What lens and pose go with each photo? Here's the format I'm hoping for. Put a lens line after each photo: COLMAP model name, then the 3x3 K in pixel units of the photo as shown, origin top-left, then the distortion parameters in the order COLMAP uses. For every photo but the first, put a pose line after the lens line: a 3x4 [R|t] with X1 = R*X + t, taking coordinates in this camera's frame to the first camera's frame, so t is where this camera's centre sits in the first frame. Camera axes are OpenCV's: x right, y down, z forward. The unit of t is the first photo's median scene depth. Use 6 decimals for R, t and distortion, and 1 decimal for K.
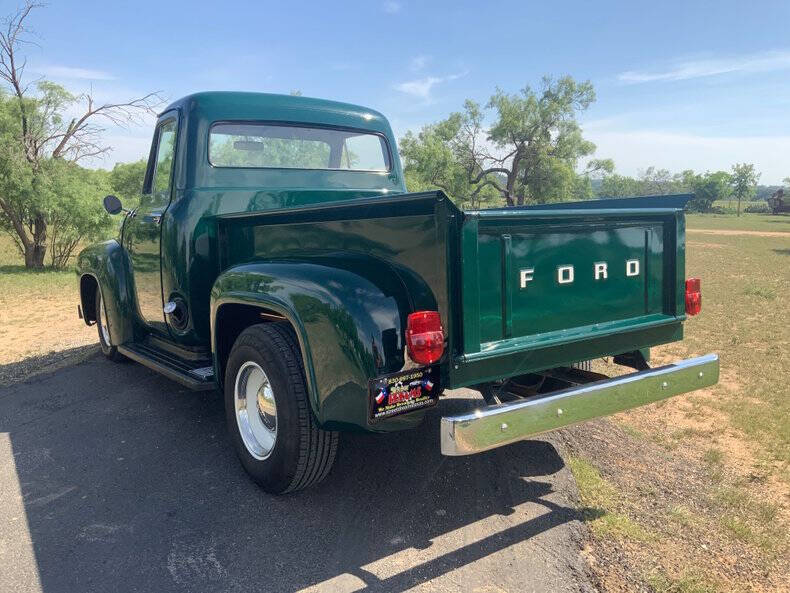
lens RADIAL K [[658.2, 0, 392.1], [0, 658.2, 298.3], [0, 0, 1]] dist [0.087005, -0.186373]
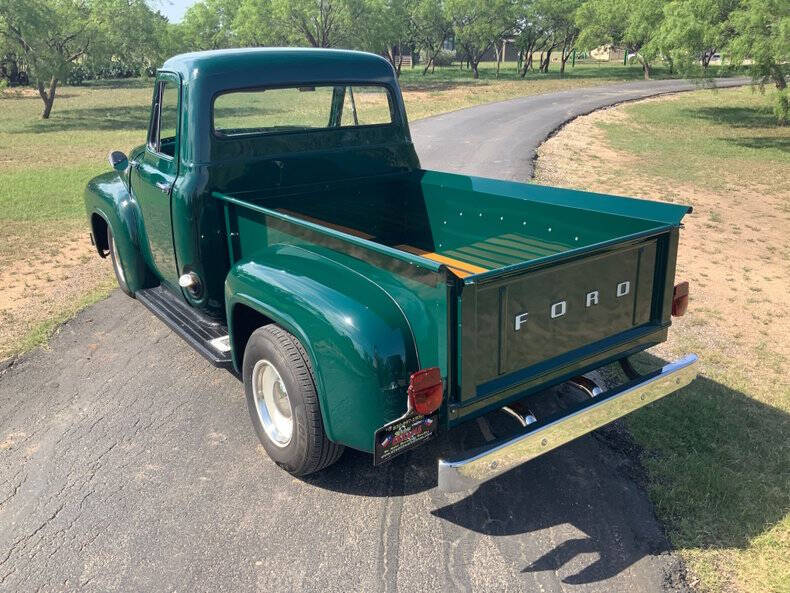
lens RADIAL K [[658.2, 0, 392.1], [0, 658.2, 298.3], [0, 0, 1]] dist [0.087005, -0.186373]
pose [[0.999955, 0.009165, -0.002471, -0.005386], [-0.008362, 0.973716, 0.227613, -0.292549], [0.004493, -0.227582, 0.973748, -0.043154]]
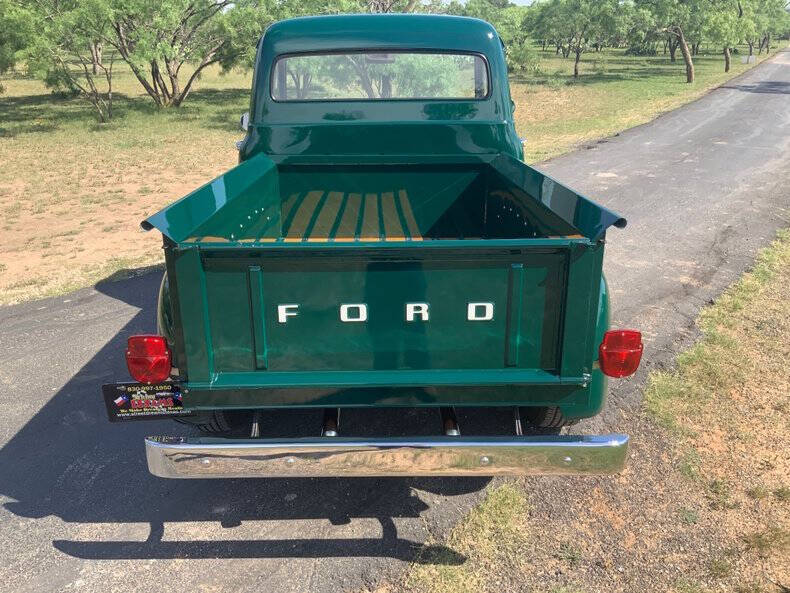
lens RADIAL K [[658.2, 0, 392.1], [0, 658.2, 298.3], [0, 0, 1]] dist [0.087005, -0.186373]
pose [[0.818441, 0.208843, -0.535293, 0.753369], [-0.079143, 0.963702, 0.254980, -0.274718], [0.569114, -0.166321, 0.805262, 0.333410]]
